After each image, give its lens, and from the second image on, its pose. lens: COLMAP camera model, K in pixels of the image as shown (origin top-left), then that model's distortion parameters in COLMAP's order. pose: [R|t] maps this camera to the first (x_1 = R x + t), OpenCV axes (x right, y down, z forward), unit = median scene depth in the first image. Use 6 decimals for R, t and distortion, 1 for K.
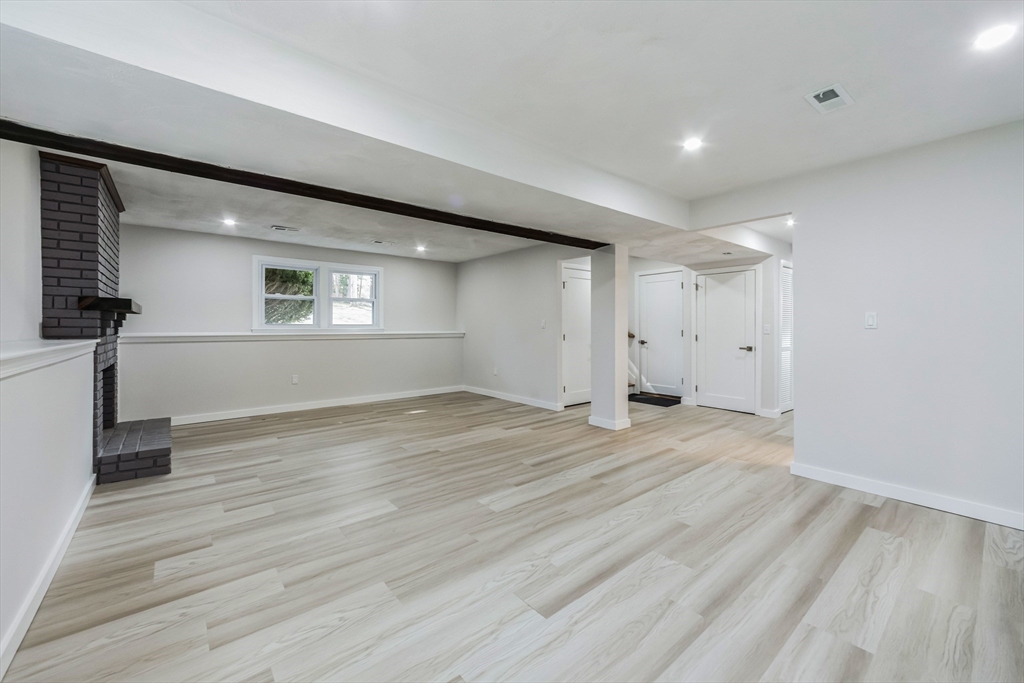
lens RADIAL K [[402.1, 0, 510.2], [0, 402.1, 332.8], [0, 0, 1]] dist [0.010149, 0.000062]
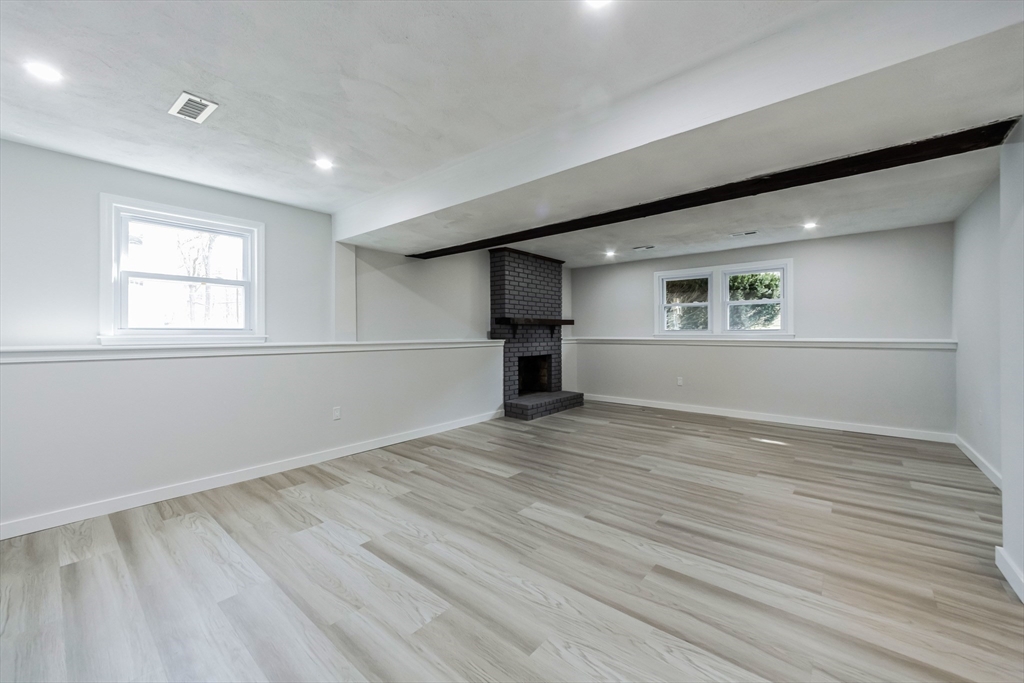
lens RADIAL K [[402.1, 0, 510.2], [0, 402.1, 332.8], [0, 0, 1]] dist [0.010149, 0.000062]
pose [[0.177811, -0.001809, -0.984063, 0.831598], [-0.012121, 0.999918, -0.004028, -0.008562], [0.983990, 0.012644, 0.177774, 0.677594]]
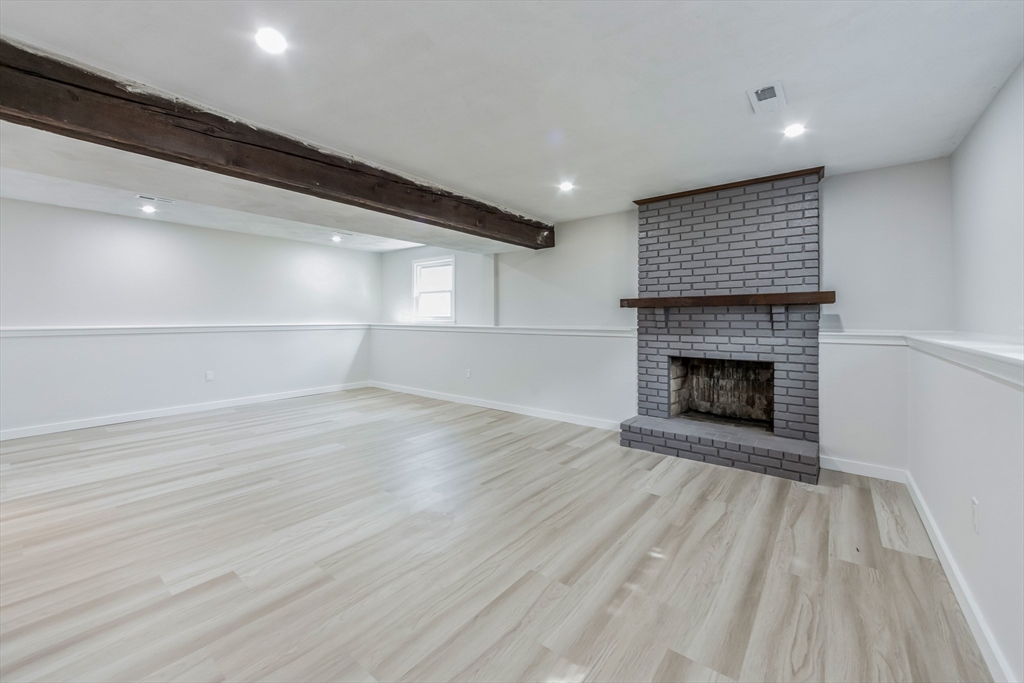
lens RADIAL K [[411.0, 0, 508.2], [0, 411.0, 319.3], [0, 0, 1]] dist [0.001751, 0.000236]
pose [[-0.978825, -0.003099, -0.204673, -0.299370], [-0.006145, 0.999880, 0.014247, -0.032895], [0.204605, 0.015203, -0.978727, 2.237660]]
